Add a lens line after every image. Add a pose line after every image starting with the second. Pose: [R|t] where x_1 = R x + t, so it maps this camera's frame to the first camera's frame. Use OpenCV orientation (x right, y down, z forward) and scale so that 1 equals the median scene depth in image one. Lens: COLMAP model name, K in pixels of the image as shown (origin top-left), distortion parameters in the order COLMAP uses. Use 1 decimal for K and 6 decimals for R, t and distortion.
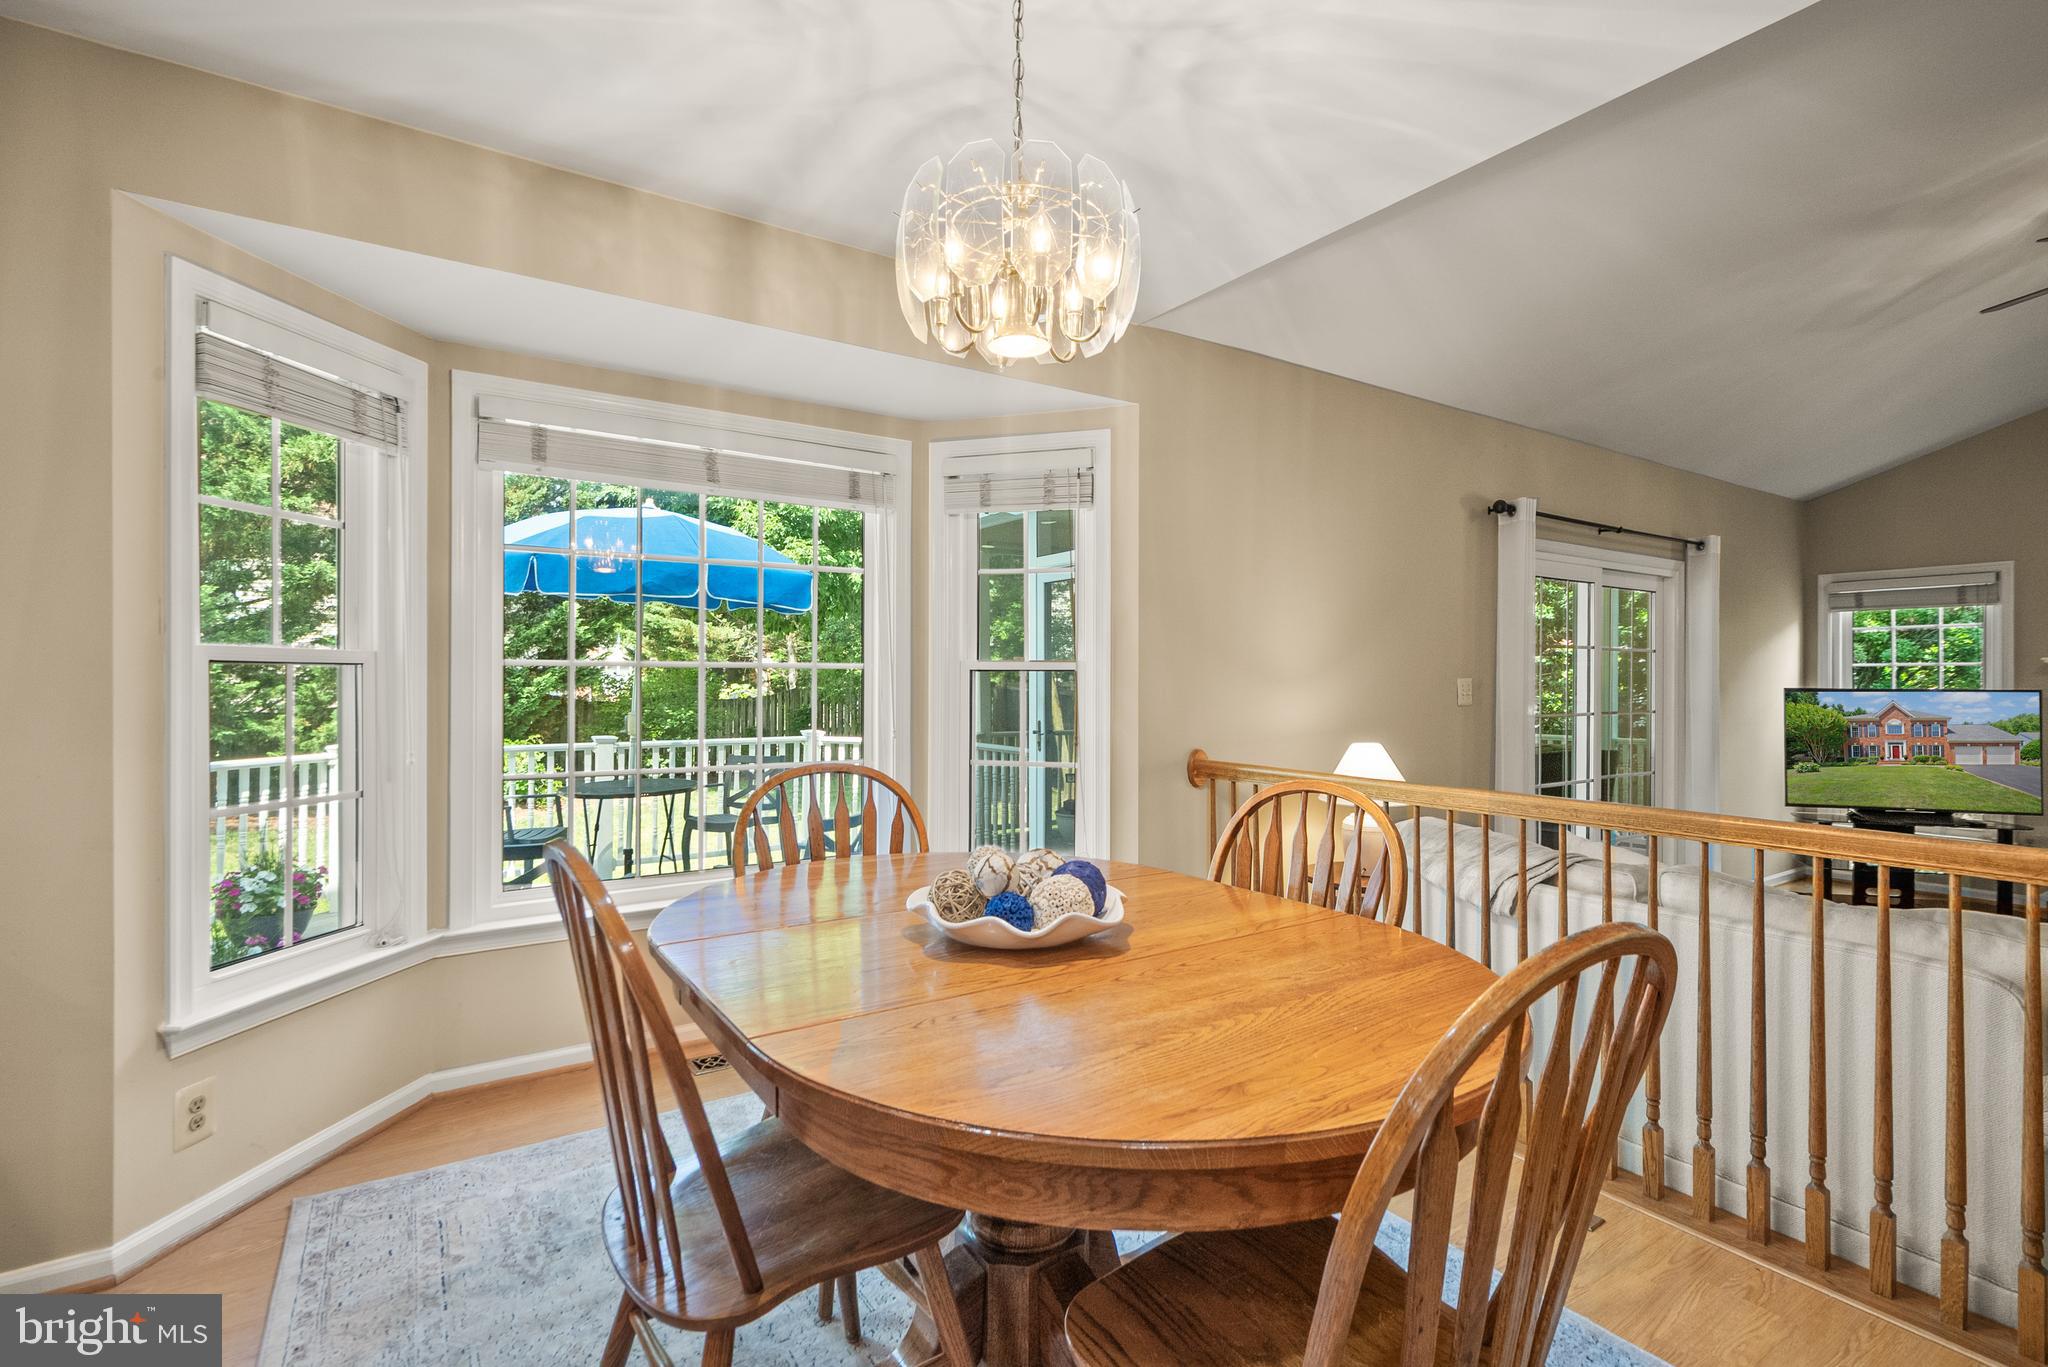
lens RADIAL K [[939.4, 0, 1024.0], [0, 939.4, 683.5], [0, 0, 1]] dist [0.000445, 0.000409]
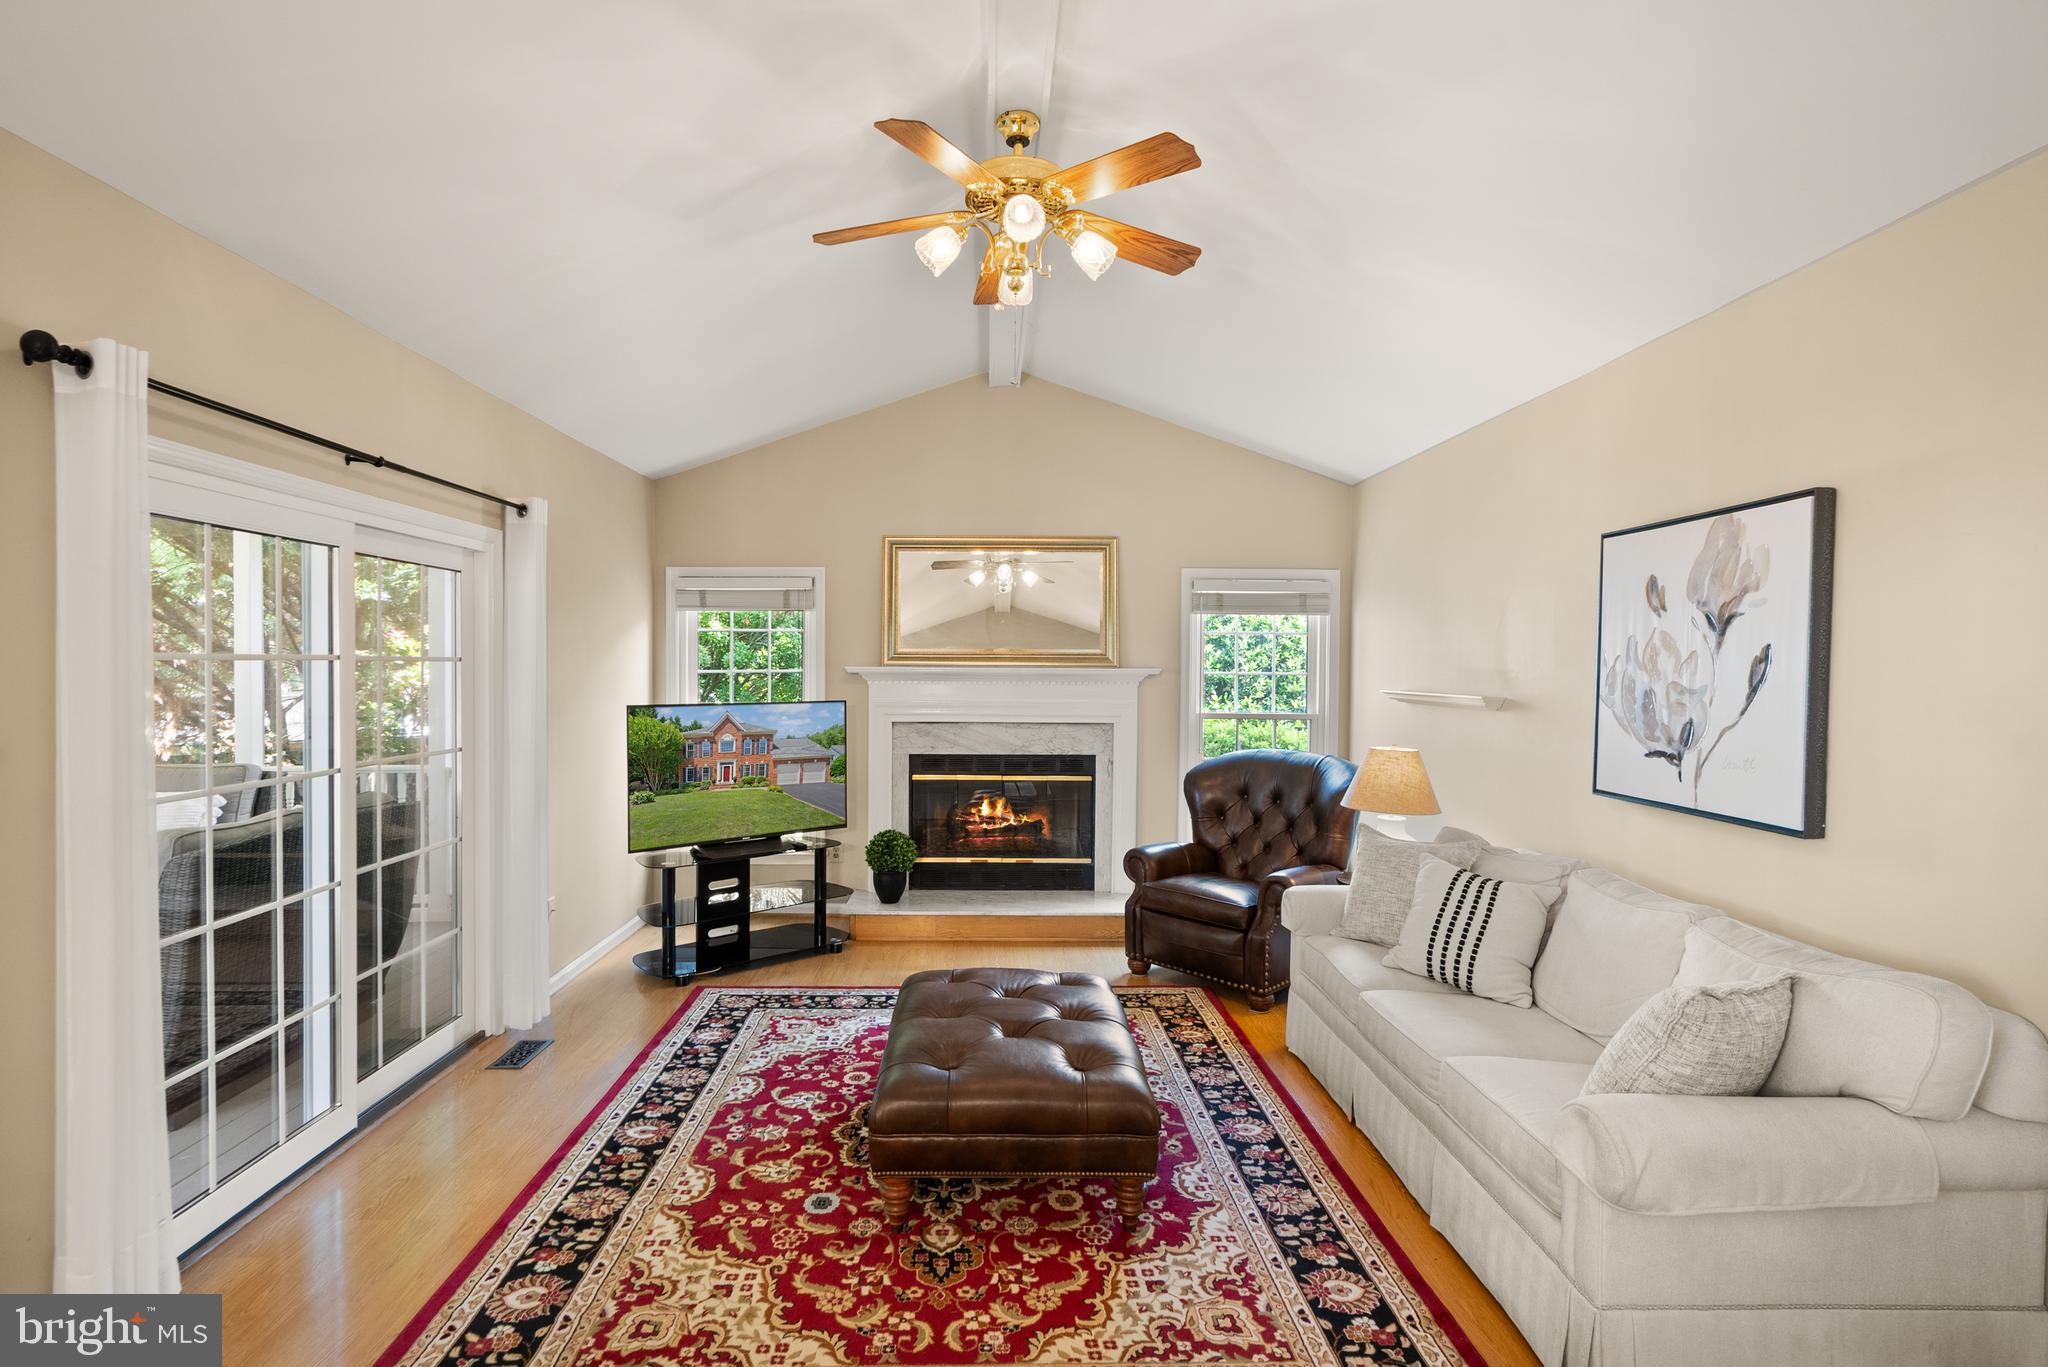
lens RADIAL K [[990.7, 0, 989.0], [0, 990.7, 679.0], [0, 0, 1]] dist [0.002639, 0.001072]
pose [[0.545220, -0.015460, 0.838151, 0.293379], [0.003762, 0.999865, 0.015995, -0.031298], [-0.838285, -0.005567, 0.545204, 0.307121]]
